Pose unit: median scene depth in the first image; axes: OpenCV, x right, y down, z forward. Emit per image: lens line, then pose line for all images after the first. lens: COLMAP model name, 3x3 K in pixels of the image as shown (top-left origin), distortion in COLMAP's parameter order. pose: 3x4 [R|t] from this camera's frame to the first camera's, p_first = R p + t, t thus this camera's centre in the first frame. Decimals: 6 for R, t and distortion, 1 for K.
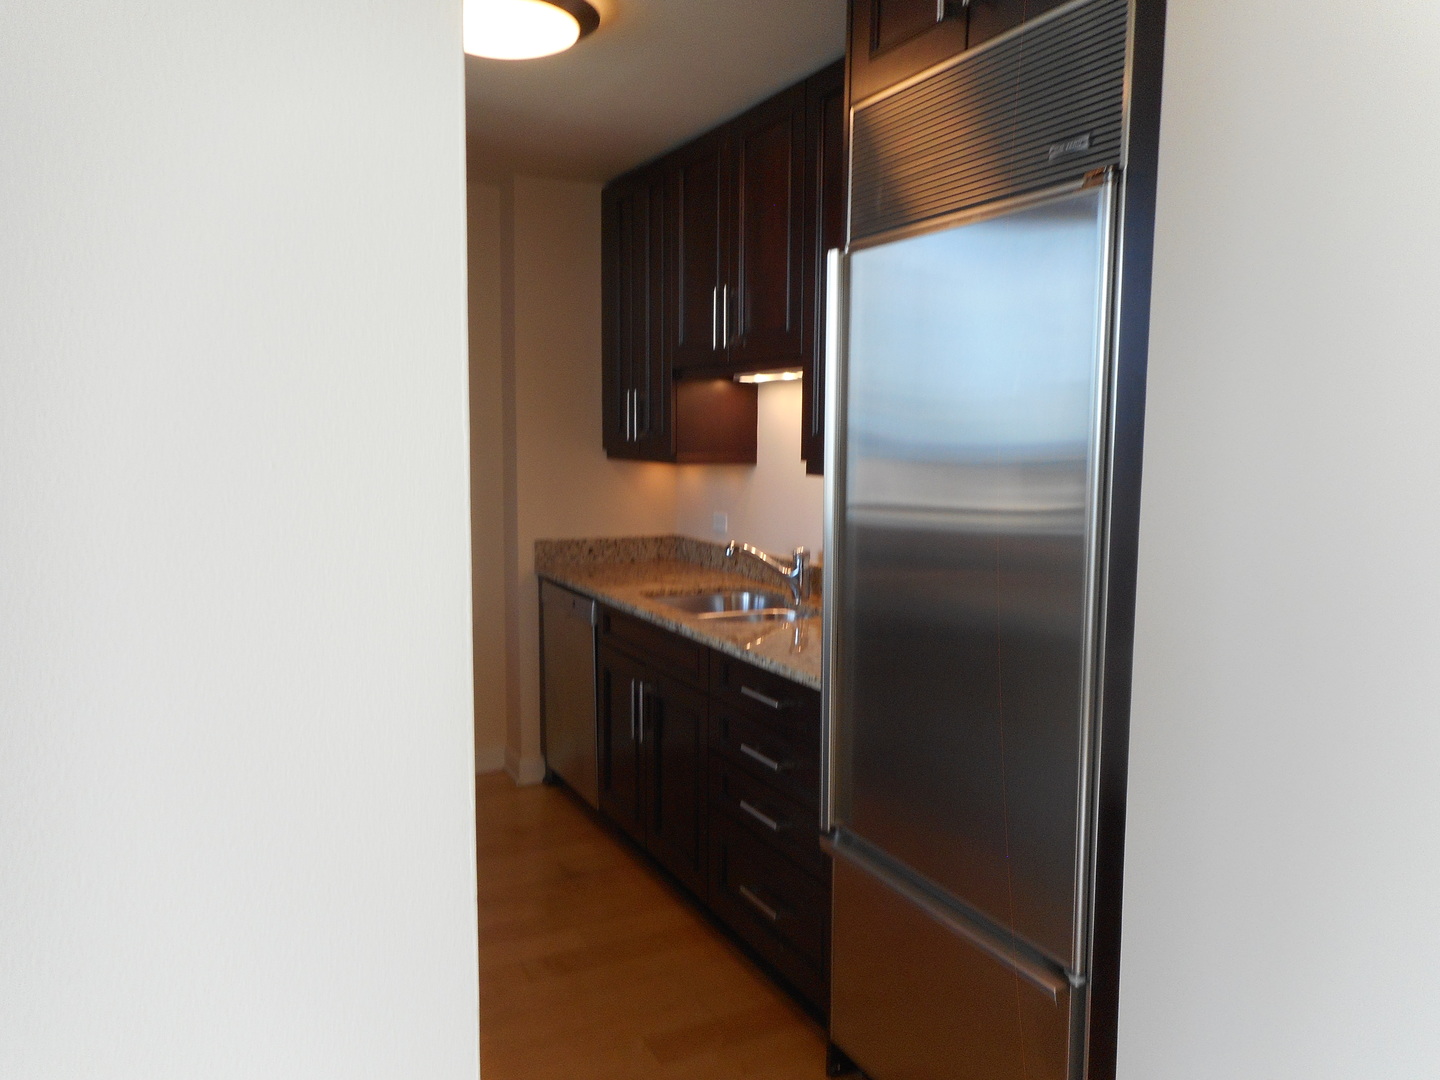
lens RADIAL K [[1110.3, 0, 719.8], [0, 1110.3, 540.7], [0, 0, 1]] dist [0.017156, 0.006843]
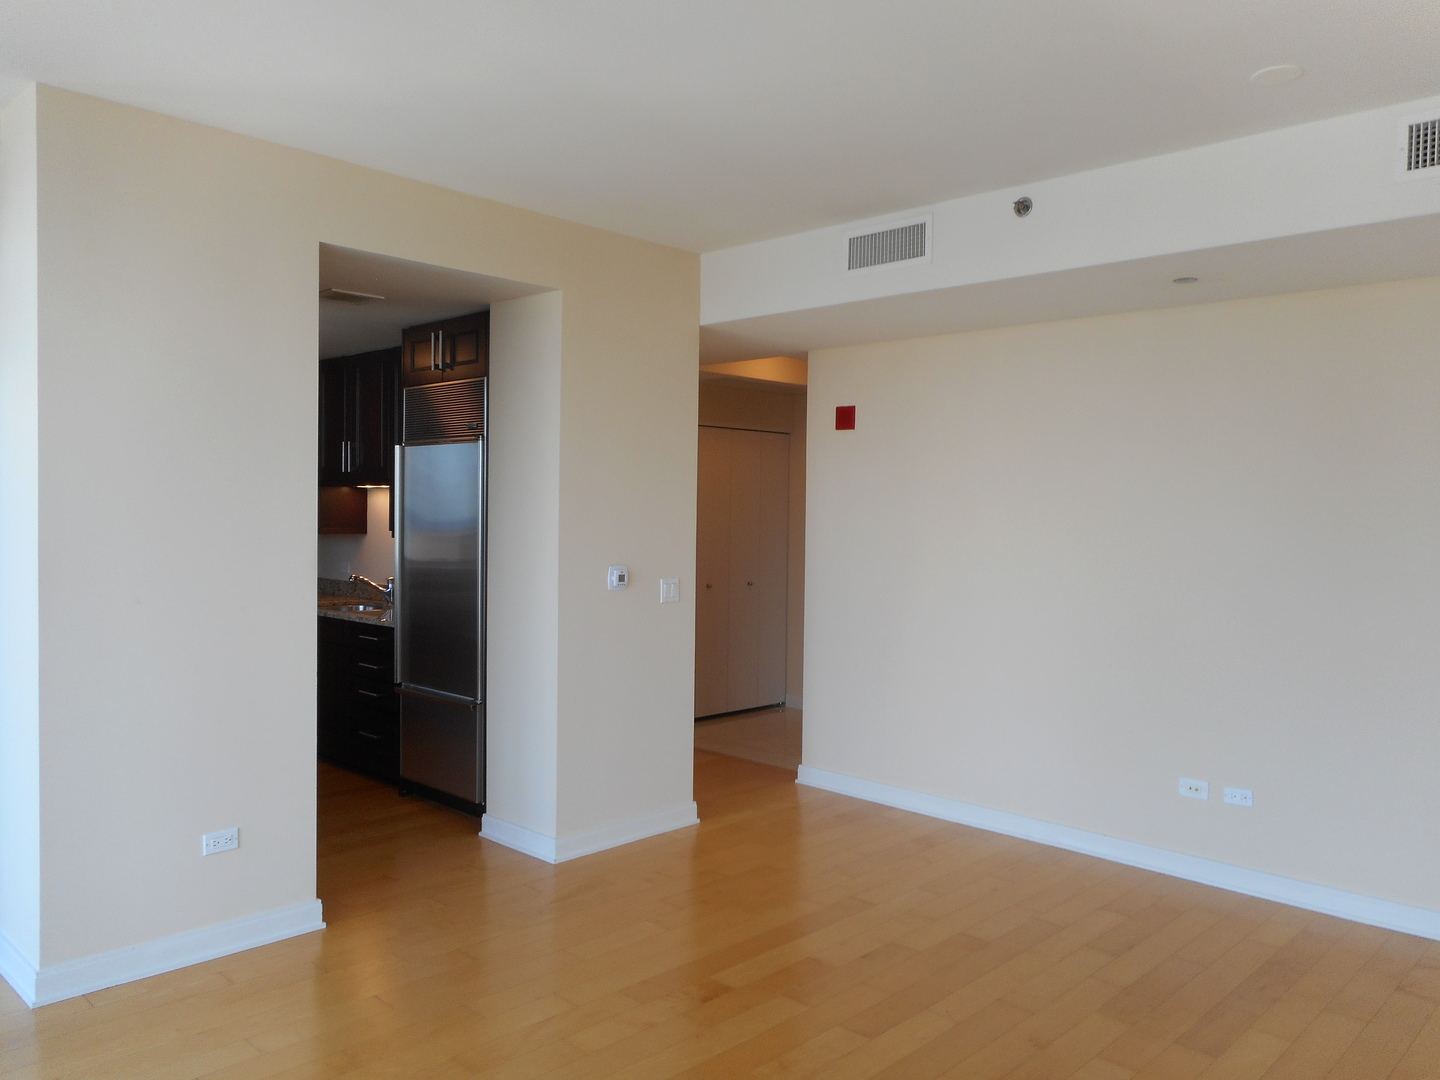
lens RADIAL K [[1110.3, 0, 718.8], [0, 1110.3, 539.2], [0, 0, 1]] dist [0.017156, 0.006843]
pose [[0.944417, -0.004344, 0.328721, -0.024434], [0.025926, 0.997783, -0.061301, 0.076082], [-0.327725, 0.066416, 0.942436, -1.011488]]
